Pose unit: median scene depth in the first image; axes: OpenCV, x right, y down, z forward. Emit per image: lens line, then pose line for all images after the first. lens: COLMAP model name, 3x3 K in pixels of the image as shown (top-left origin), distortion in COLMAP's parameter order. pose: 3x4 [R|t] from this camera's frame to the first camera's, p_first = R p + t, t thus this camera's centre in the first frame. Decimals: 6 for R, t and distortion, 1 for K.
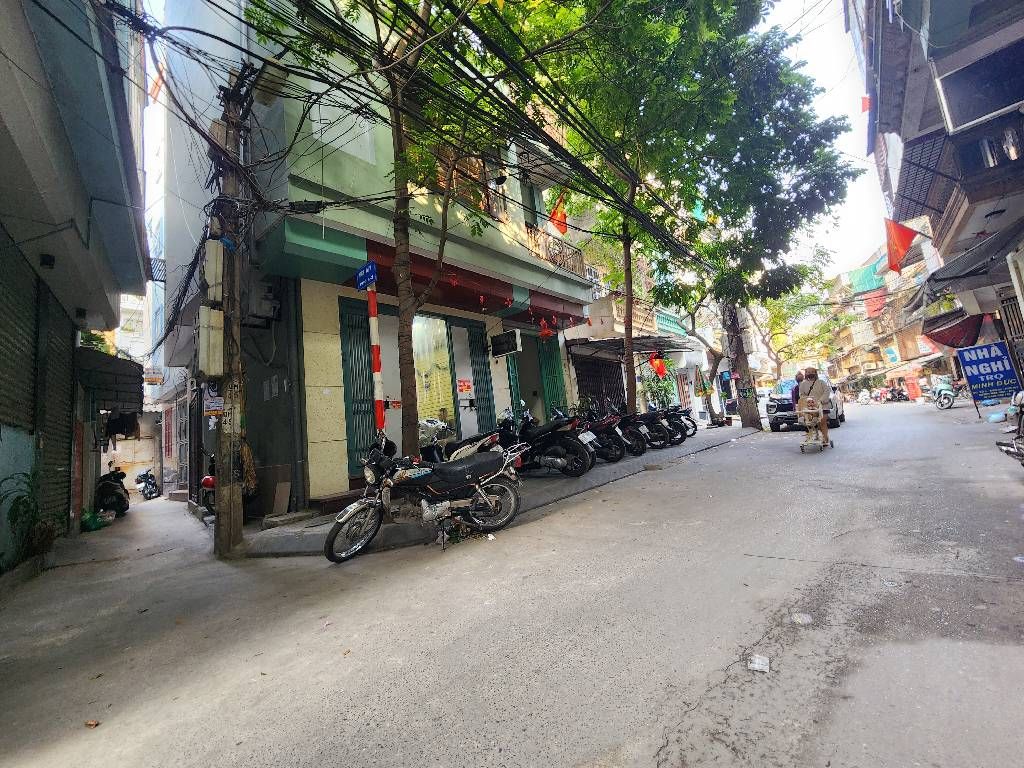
lens RADIAL K [[410.1, 0, 505.5], [0, 410.1, 380.4], [0, 0, 1]] dist [-0.002546, 0.003795]
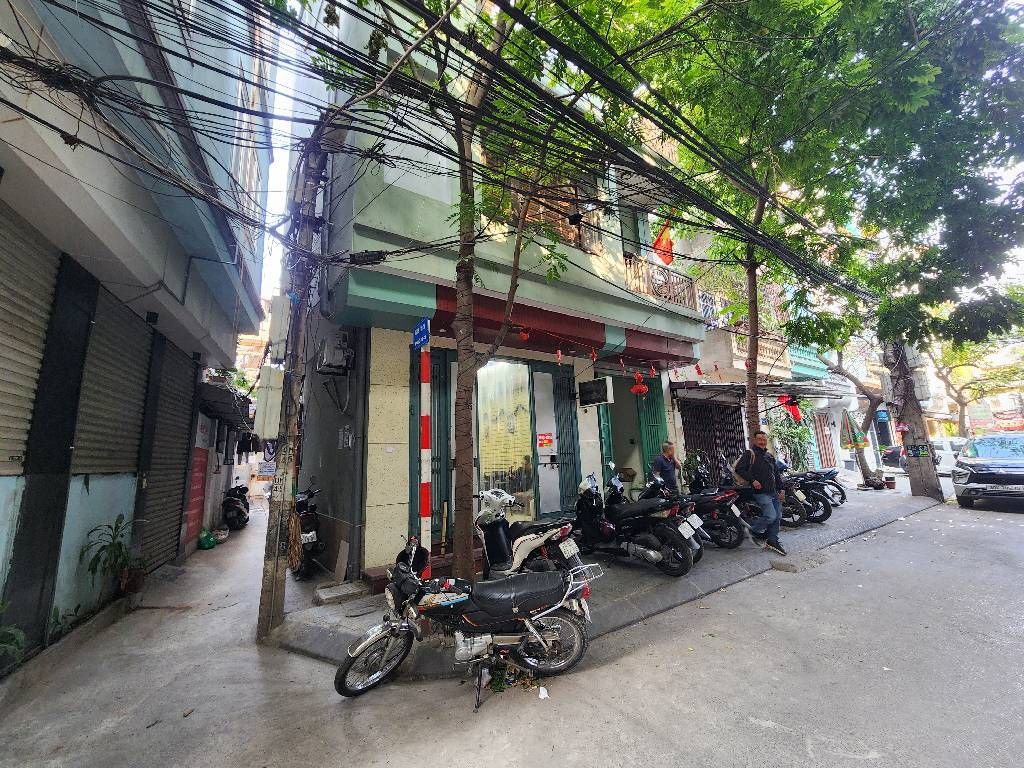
lens RADIAL K [[410.1, 0, 513.9], [0, 410.1, 384.9], [0, 0, 1]] dist [-0.002546, 0.003795]
pose [[0.972731, 0.029247, -0.230085, 0.032688], [-0.036600, 0.998945, -0.027754, -0.075364], [0.229031, 0.035418, 0.972775, 0.115089]]
